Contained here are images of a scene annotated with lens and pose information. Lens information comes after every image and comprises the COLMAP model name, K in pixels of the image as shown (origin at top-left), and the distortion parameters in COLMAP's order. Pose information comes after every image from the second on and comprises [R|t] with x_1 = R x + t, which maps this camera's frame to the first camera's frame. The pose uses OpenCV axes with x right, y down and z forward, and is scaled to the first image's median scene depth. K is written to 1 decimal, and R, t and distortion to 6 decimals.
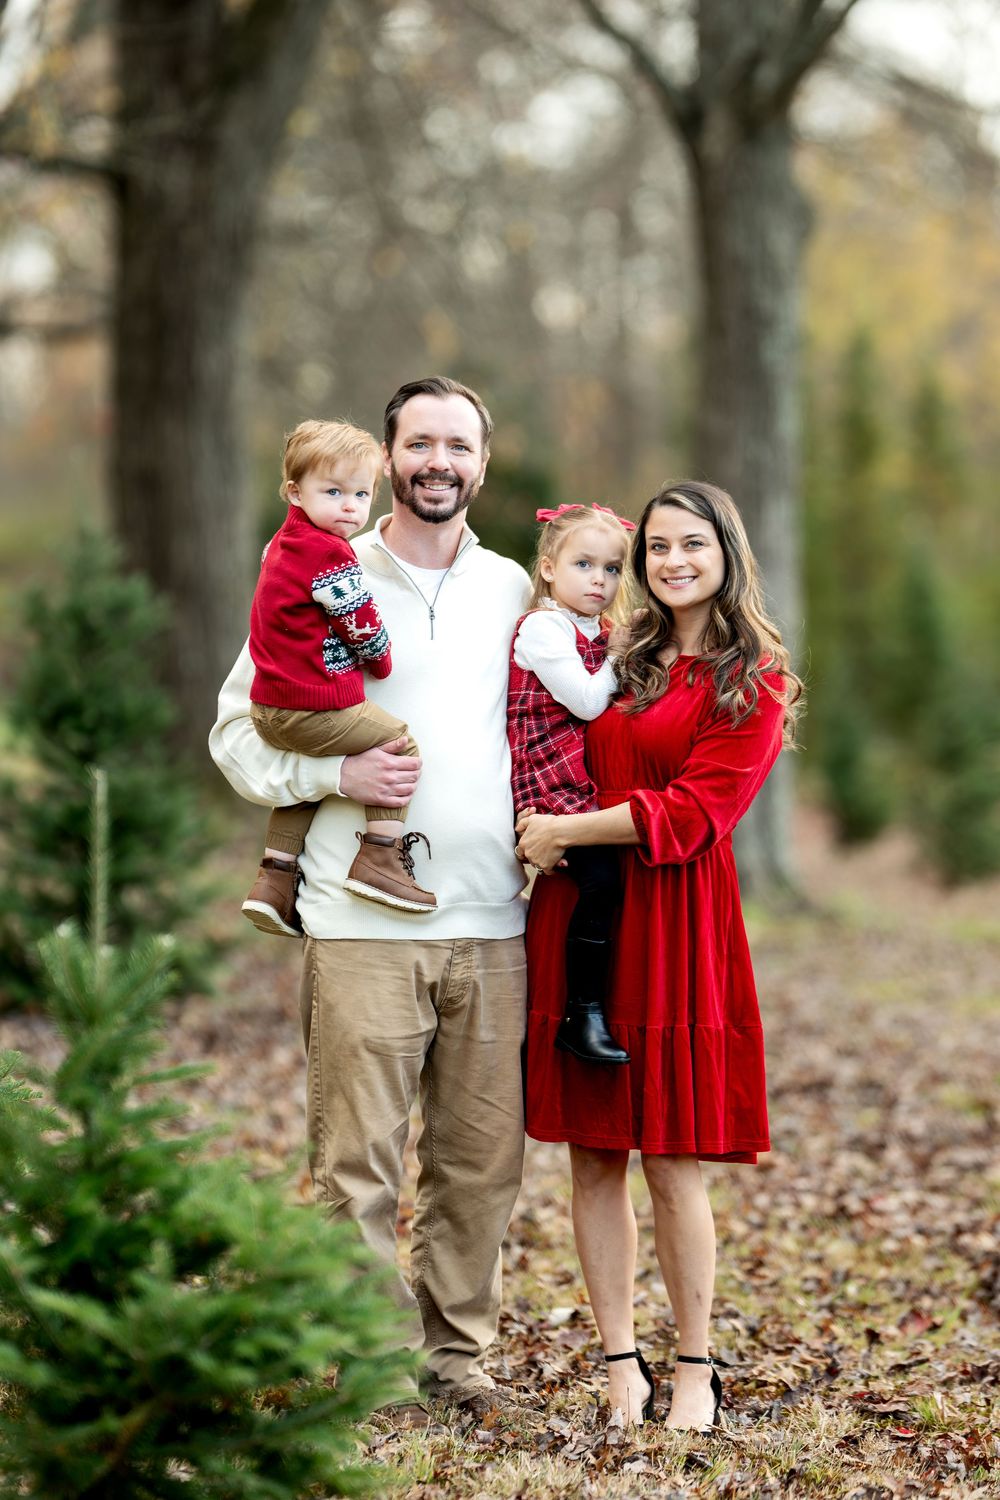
lens RADIAL K [[5609.3, 0, 500.0], [0, 5609.3, 750.0], [0, 0, 1]] dist [0.079977, -0.403388]
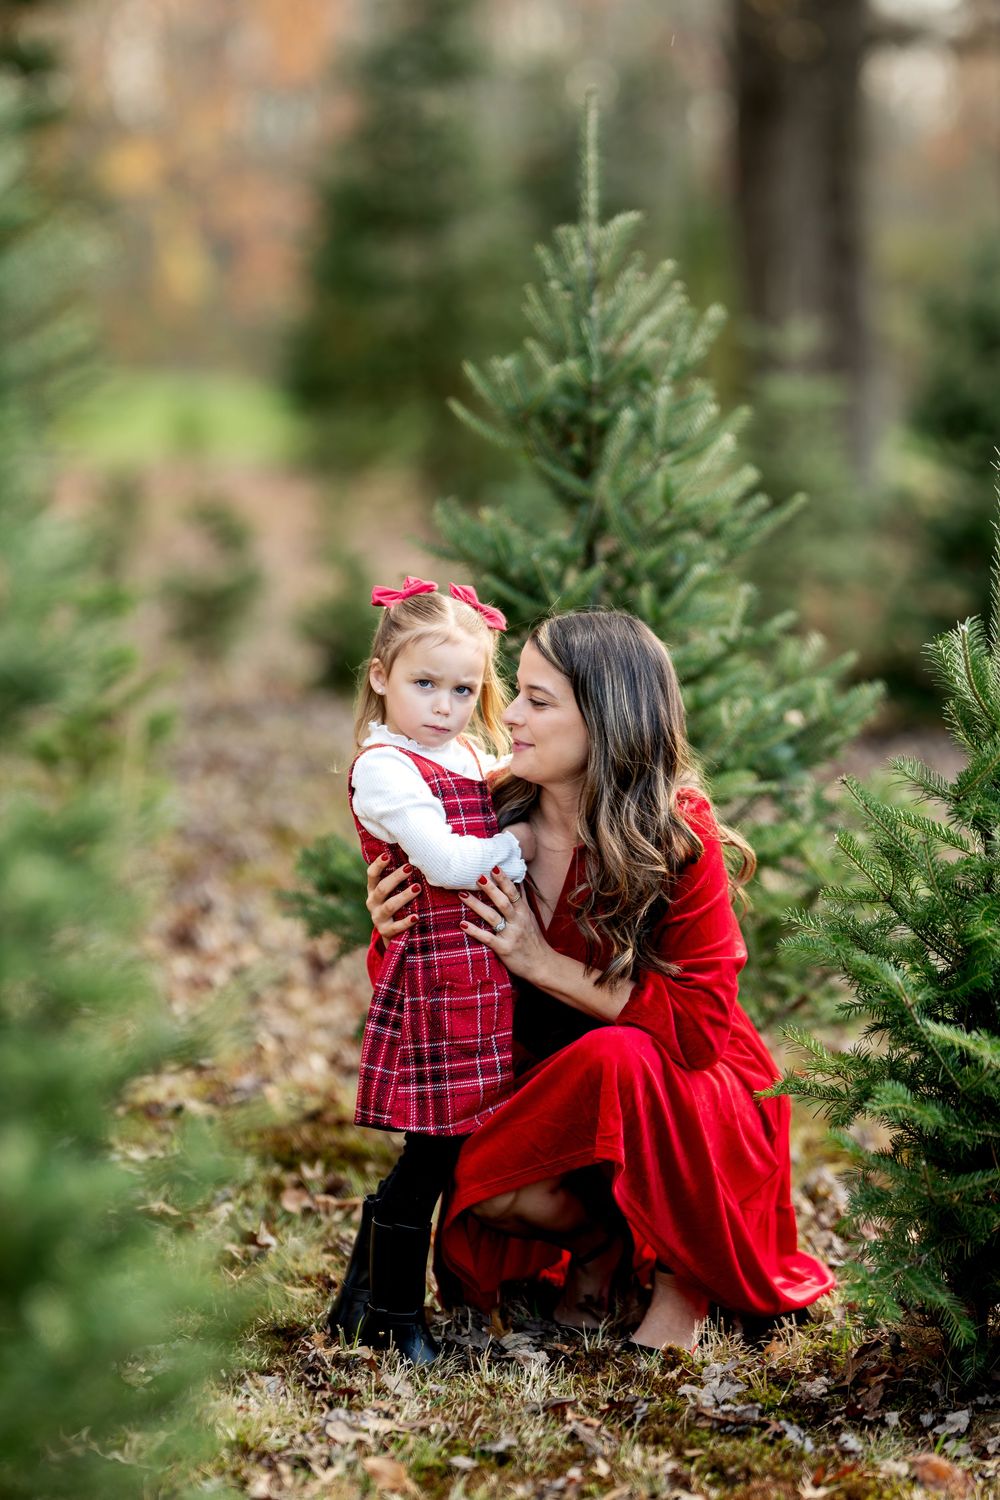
lens RADIAL K [[5609.3, 0, 500.0], [0, 5609.3, 750.0], [0, 0, 1]] dist [0.079977, -0.403388]
pose [[0.987195, 0.014245, -0.158878, -0.005055], [-0.006487, 0.998766, 0.049237, 0.005173], [0.159383, -0.047576, 0.986070, 0.062977]]
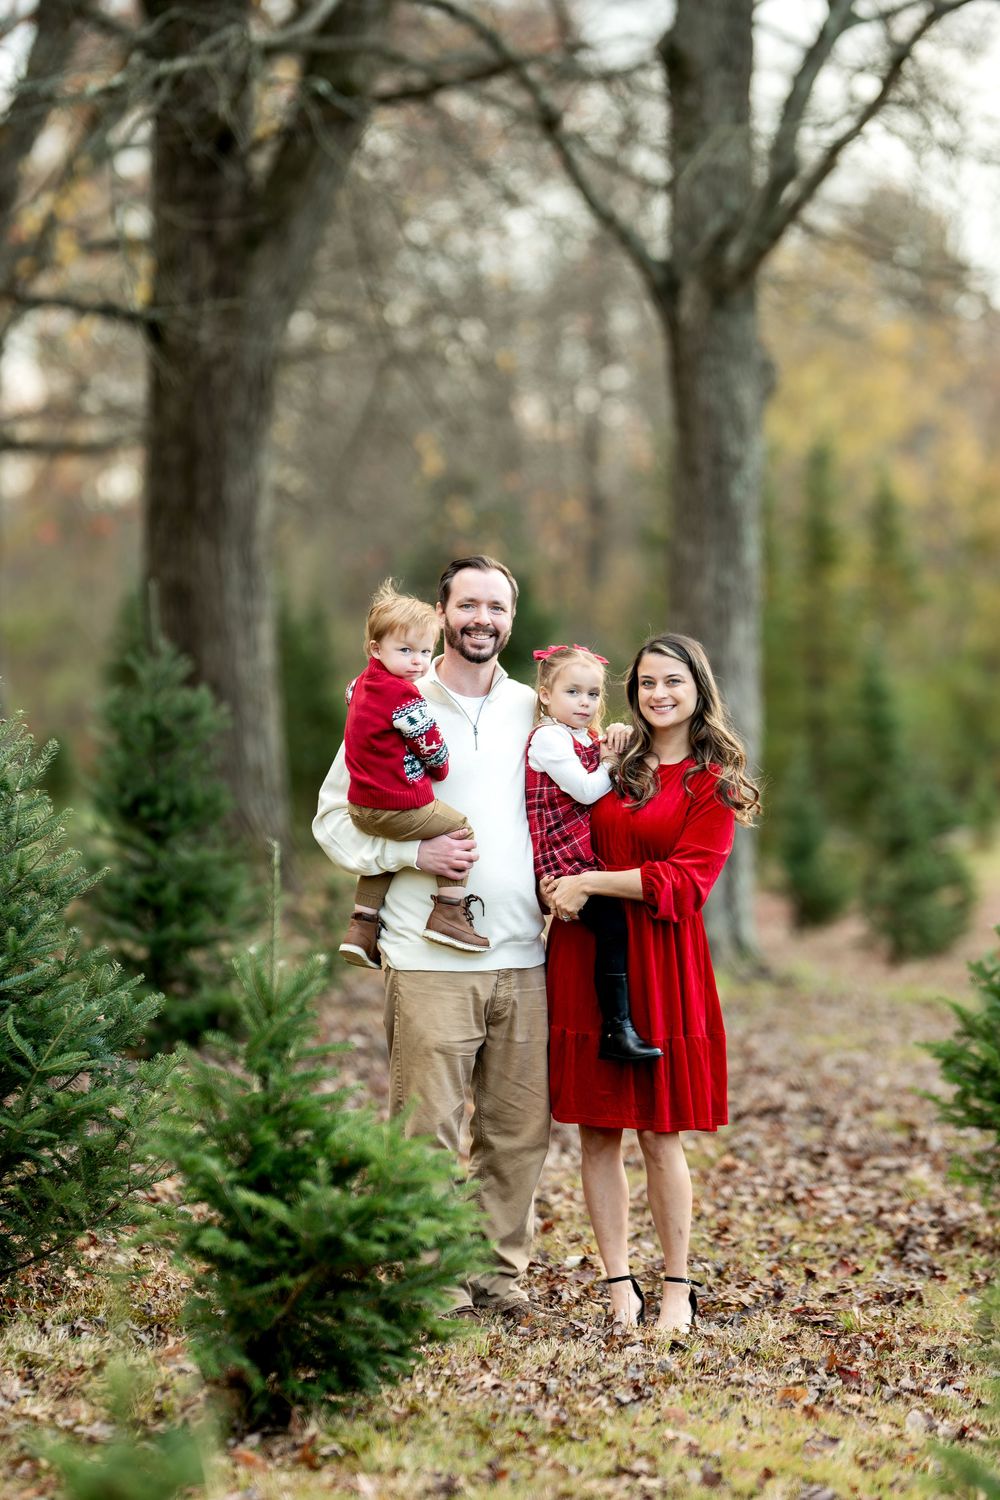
lens RADIAL K [[5609.3, 0, 500.0], [0, 5609.3, 750.0], [0, 0, 1]] dist [0.079977, -0.403388]
pose [[0.999970, 0.004651, 0.006149, -0.014951], [-0.004552, 0.999862, -0.015959, 0.002020], [-0.006223, 0.015931, 0.999854, -0.315623]]
